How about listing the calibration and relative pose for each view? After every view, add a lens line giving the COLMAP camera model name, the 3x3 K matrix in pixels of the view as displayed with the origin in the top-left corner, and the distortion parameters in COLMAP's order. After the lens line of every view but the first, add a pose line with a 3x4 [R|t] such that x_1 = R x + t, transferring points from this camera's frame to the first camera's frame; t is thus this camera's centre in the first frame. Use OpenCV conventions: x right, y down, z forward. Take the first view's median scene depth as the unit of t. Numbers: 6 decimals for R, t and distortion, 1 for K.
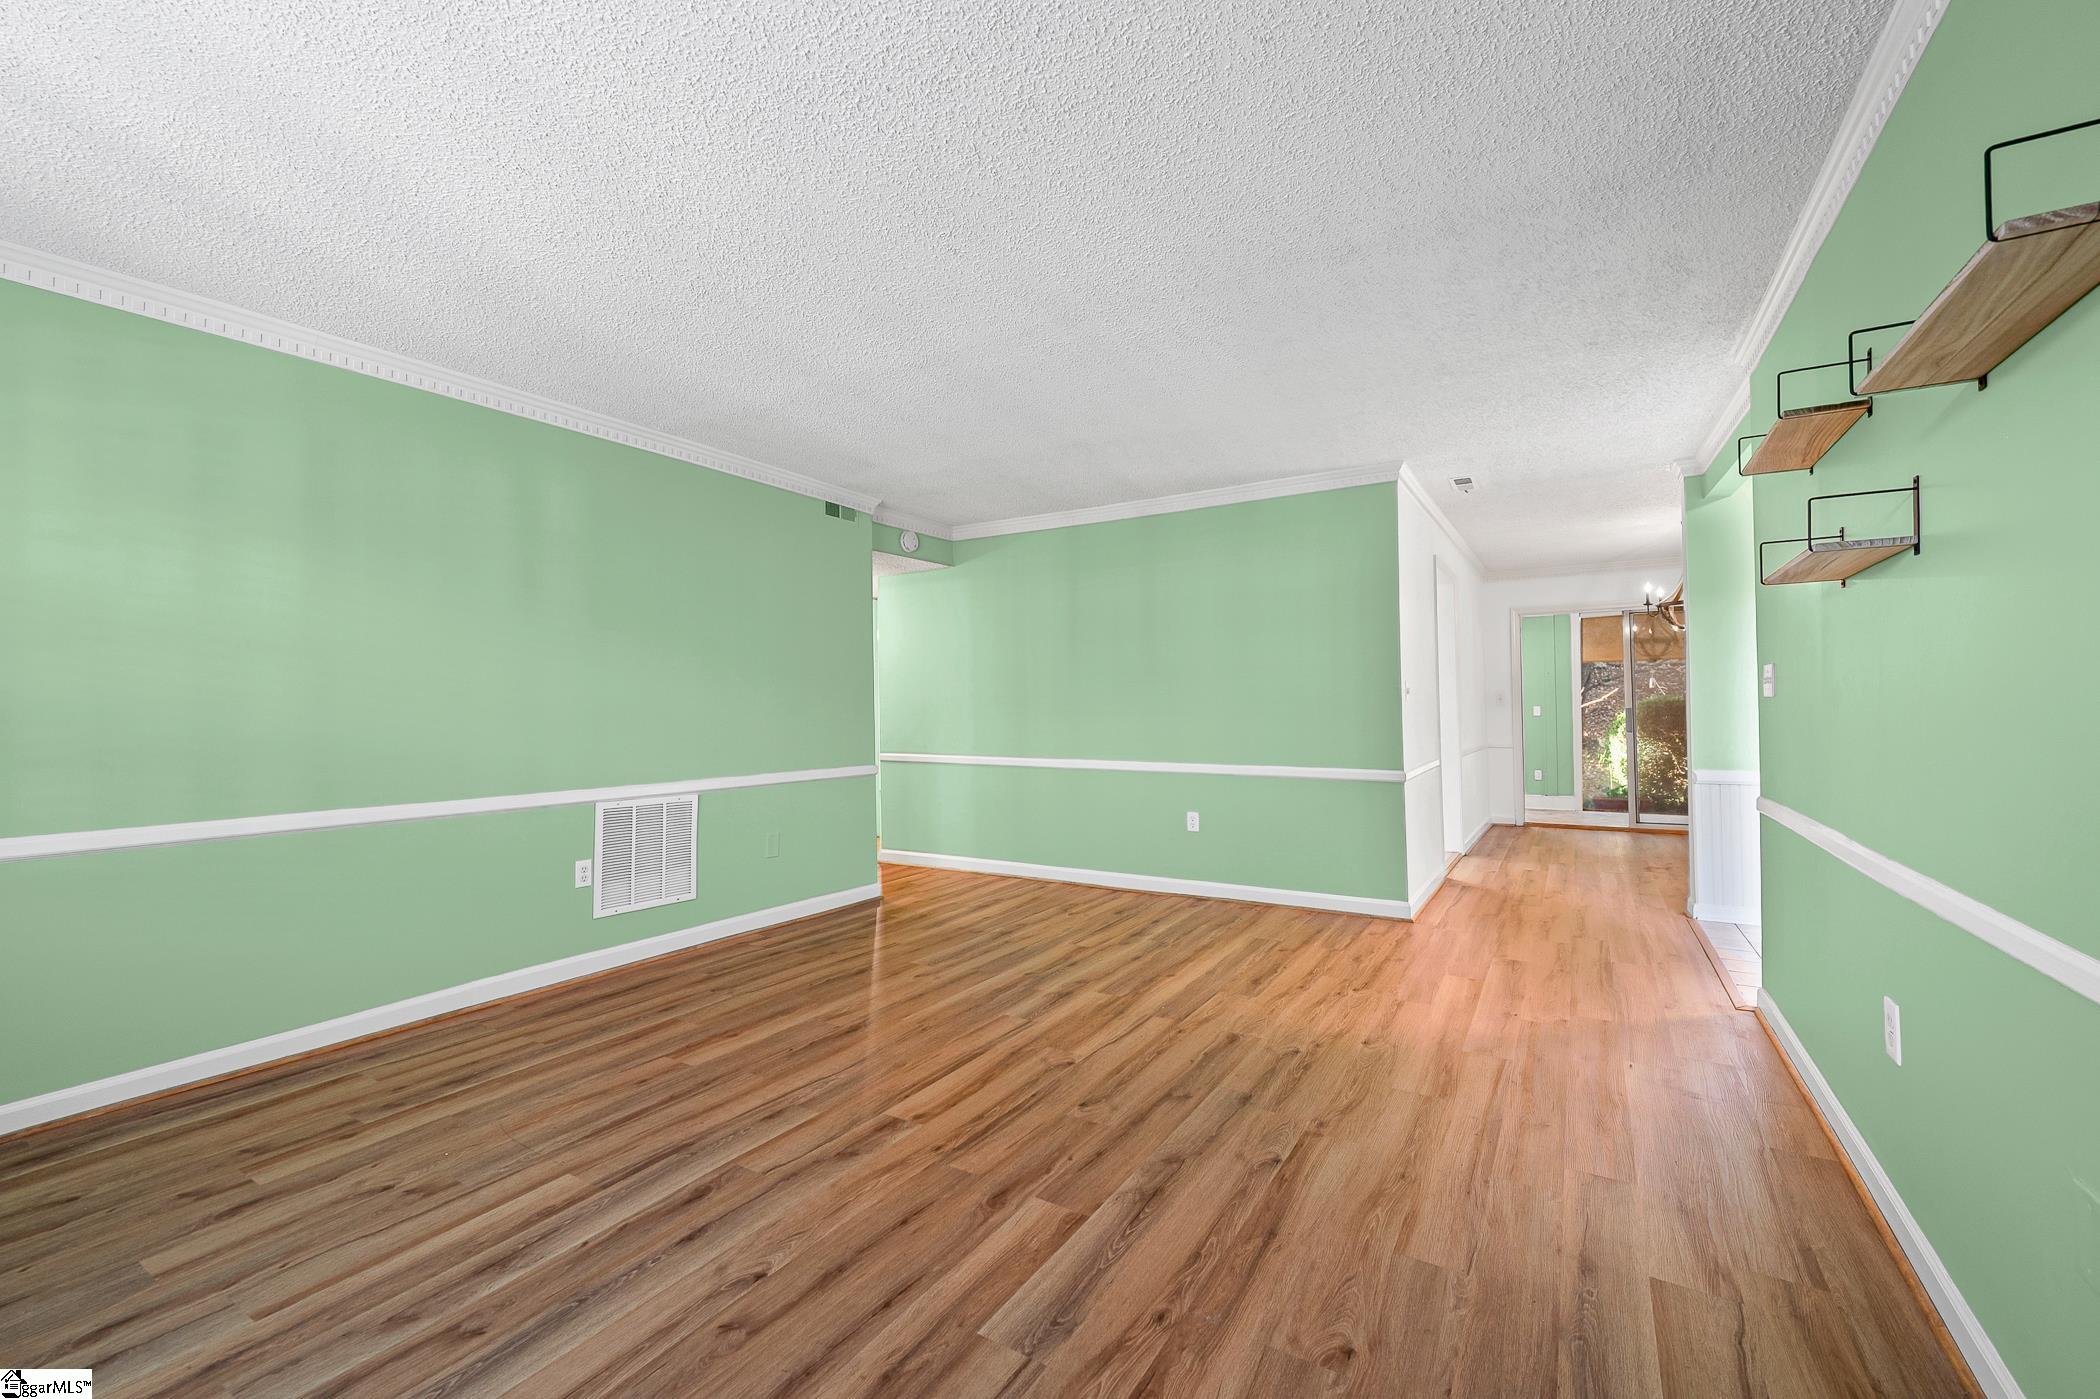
lens RADIAL K [[868.6, 0, 1055.9], [0, 868.6, 695.1], [0, 0, 1]] dist [0.002778, 0.000220]
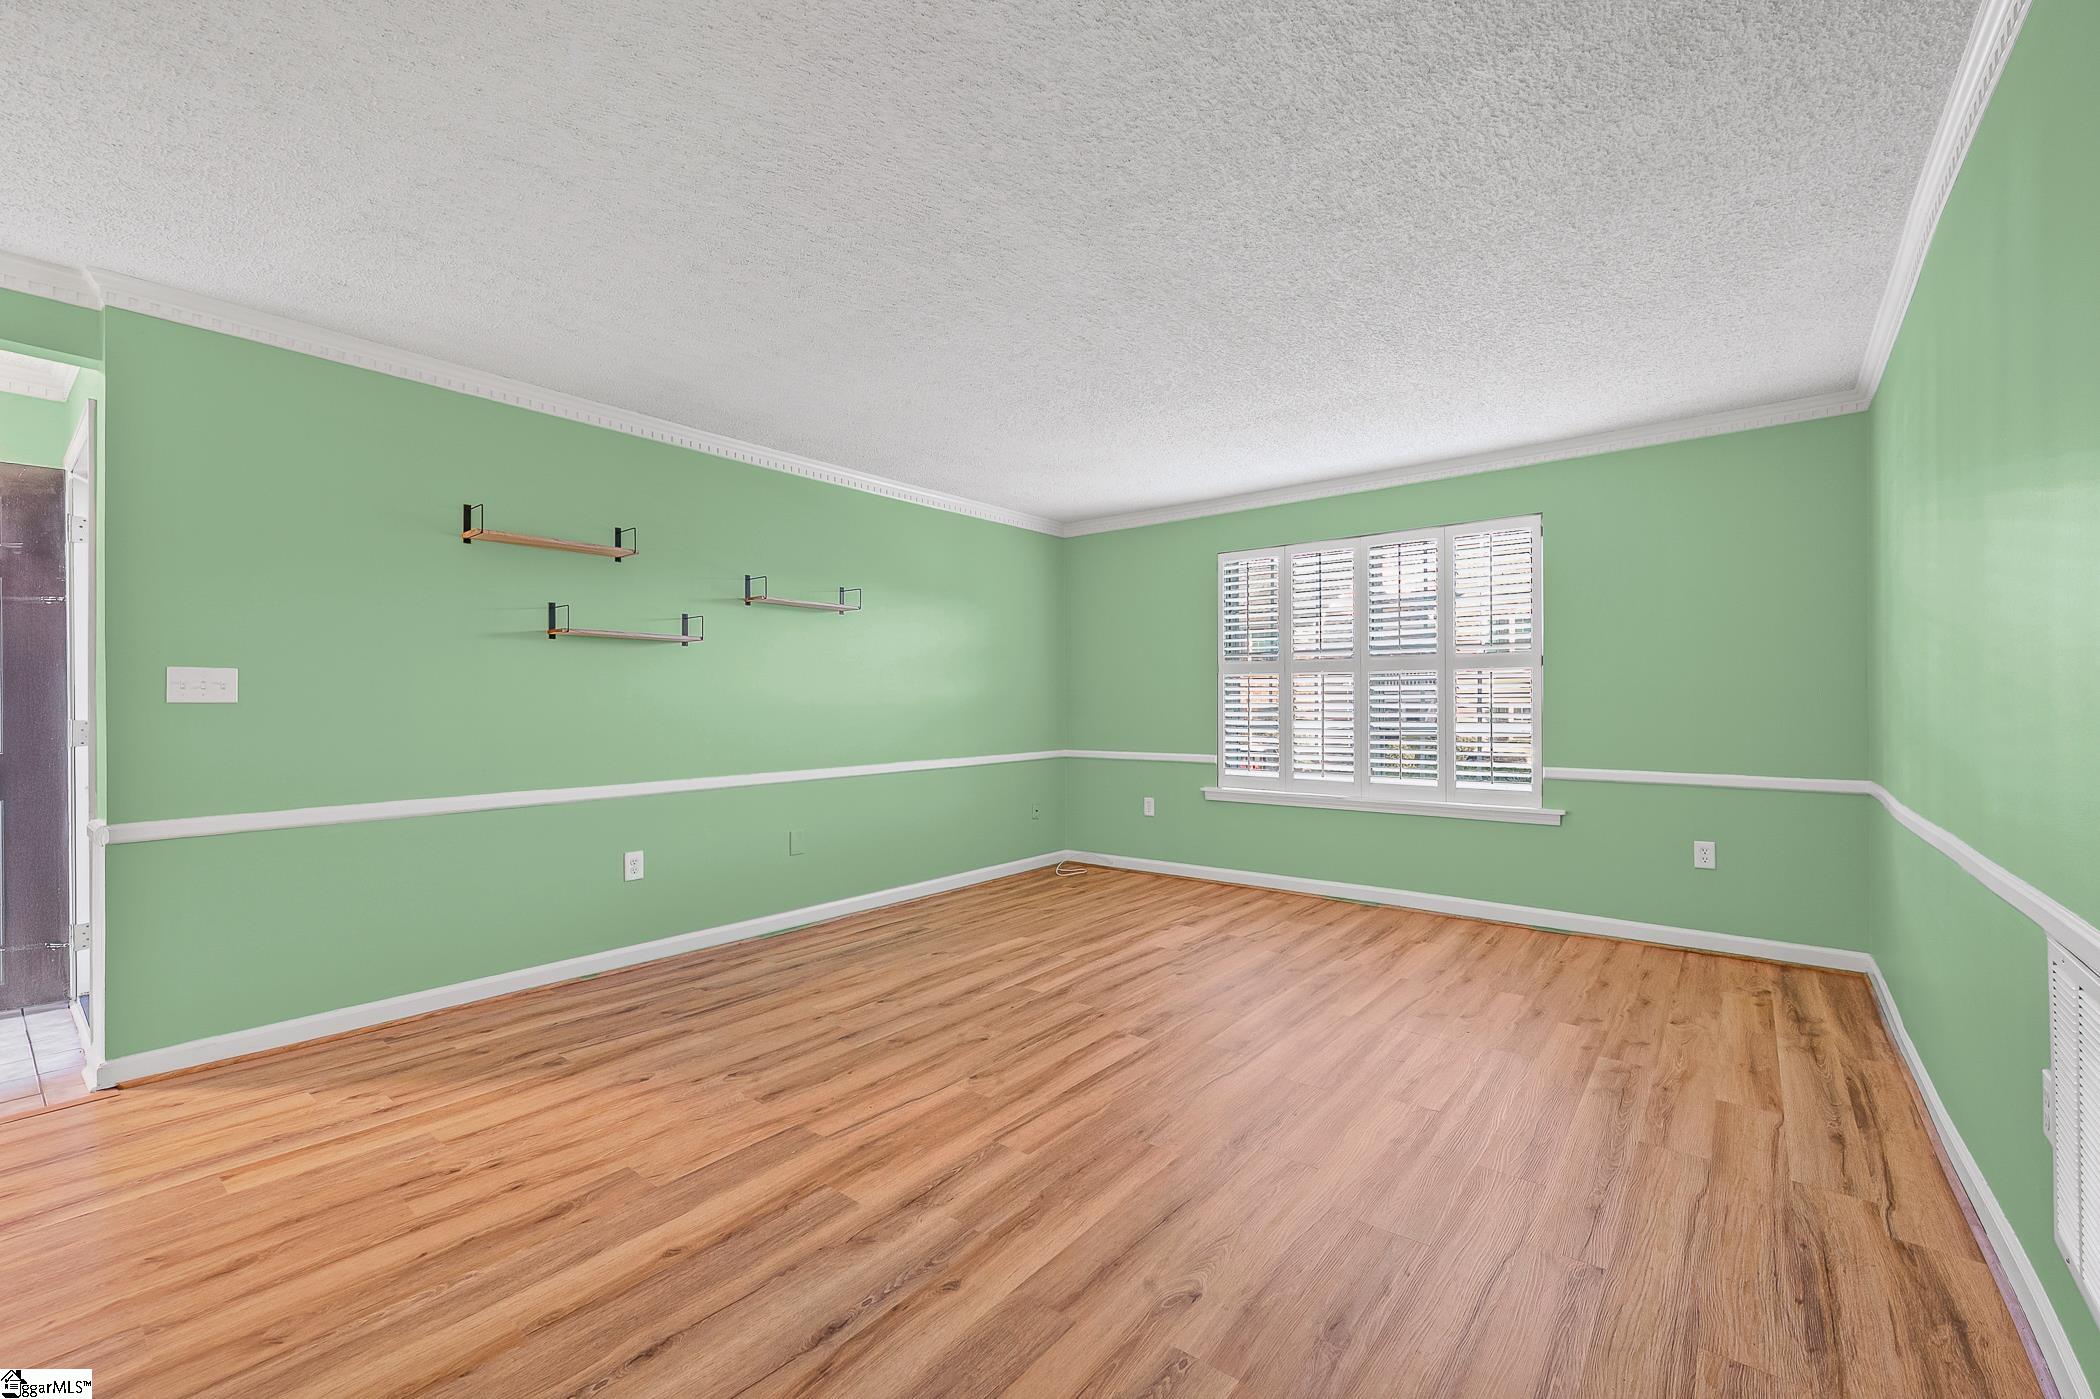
lens RADIAL K [[868.6, 0, 1048.0], [0, 868.6, 700.4], [0, 0, 1]] dist [0.002778, 0.000220]
pose [[-0.990642, 0.013751, 0.135790, -0.218057], [0.010966, 0.999714, -0.021237, 0.034031], [-0.136043, -0.019549, -0.990510, 2.131421]]
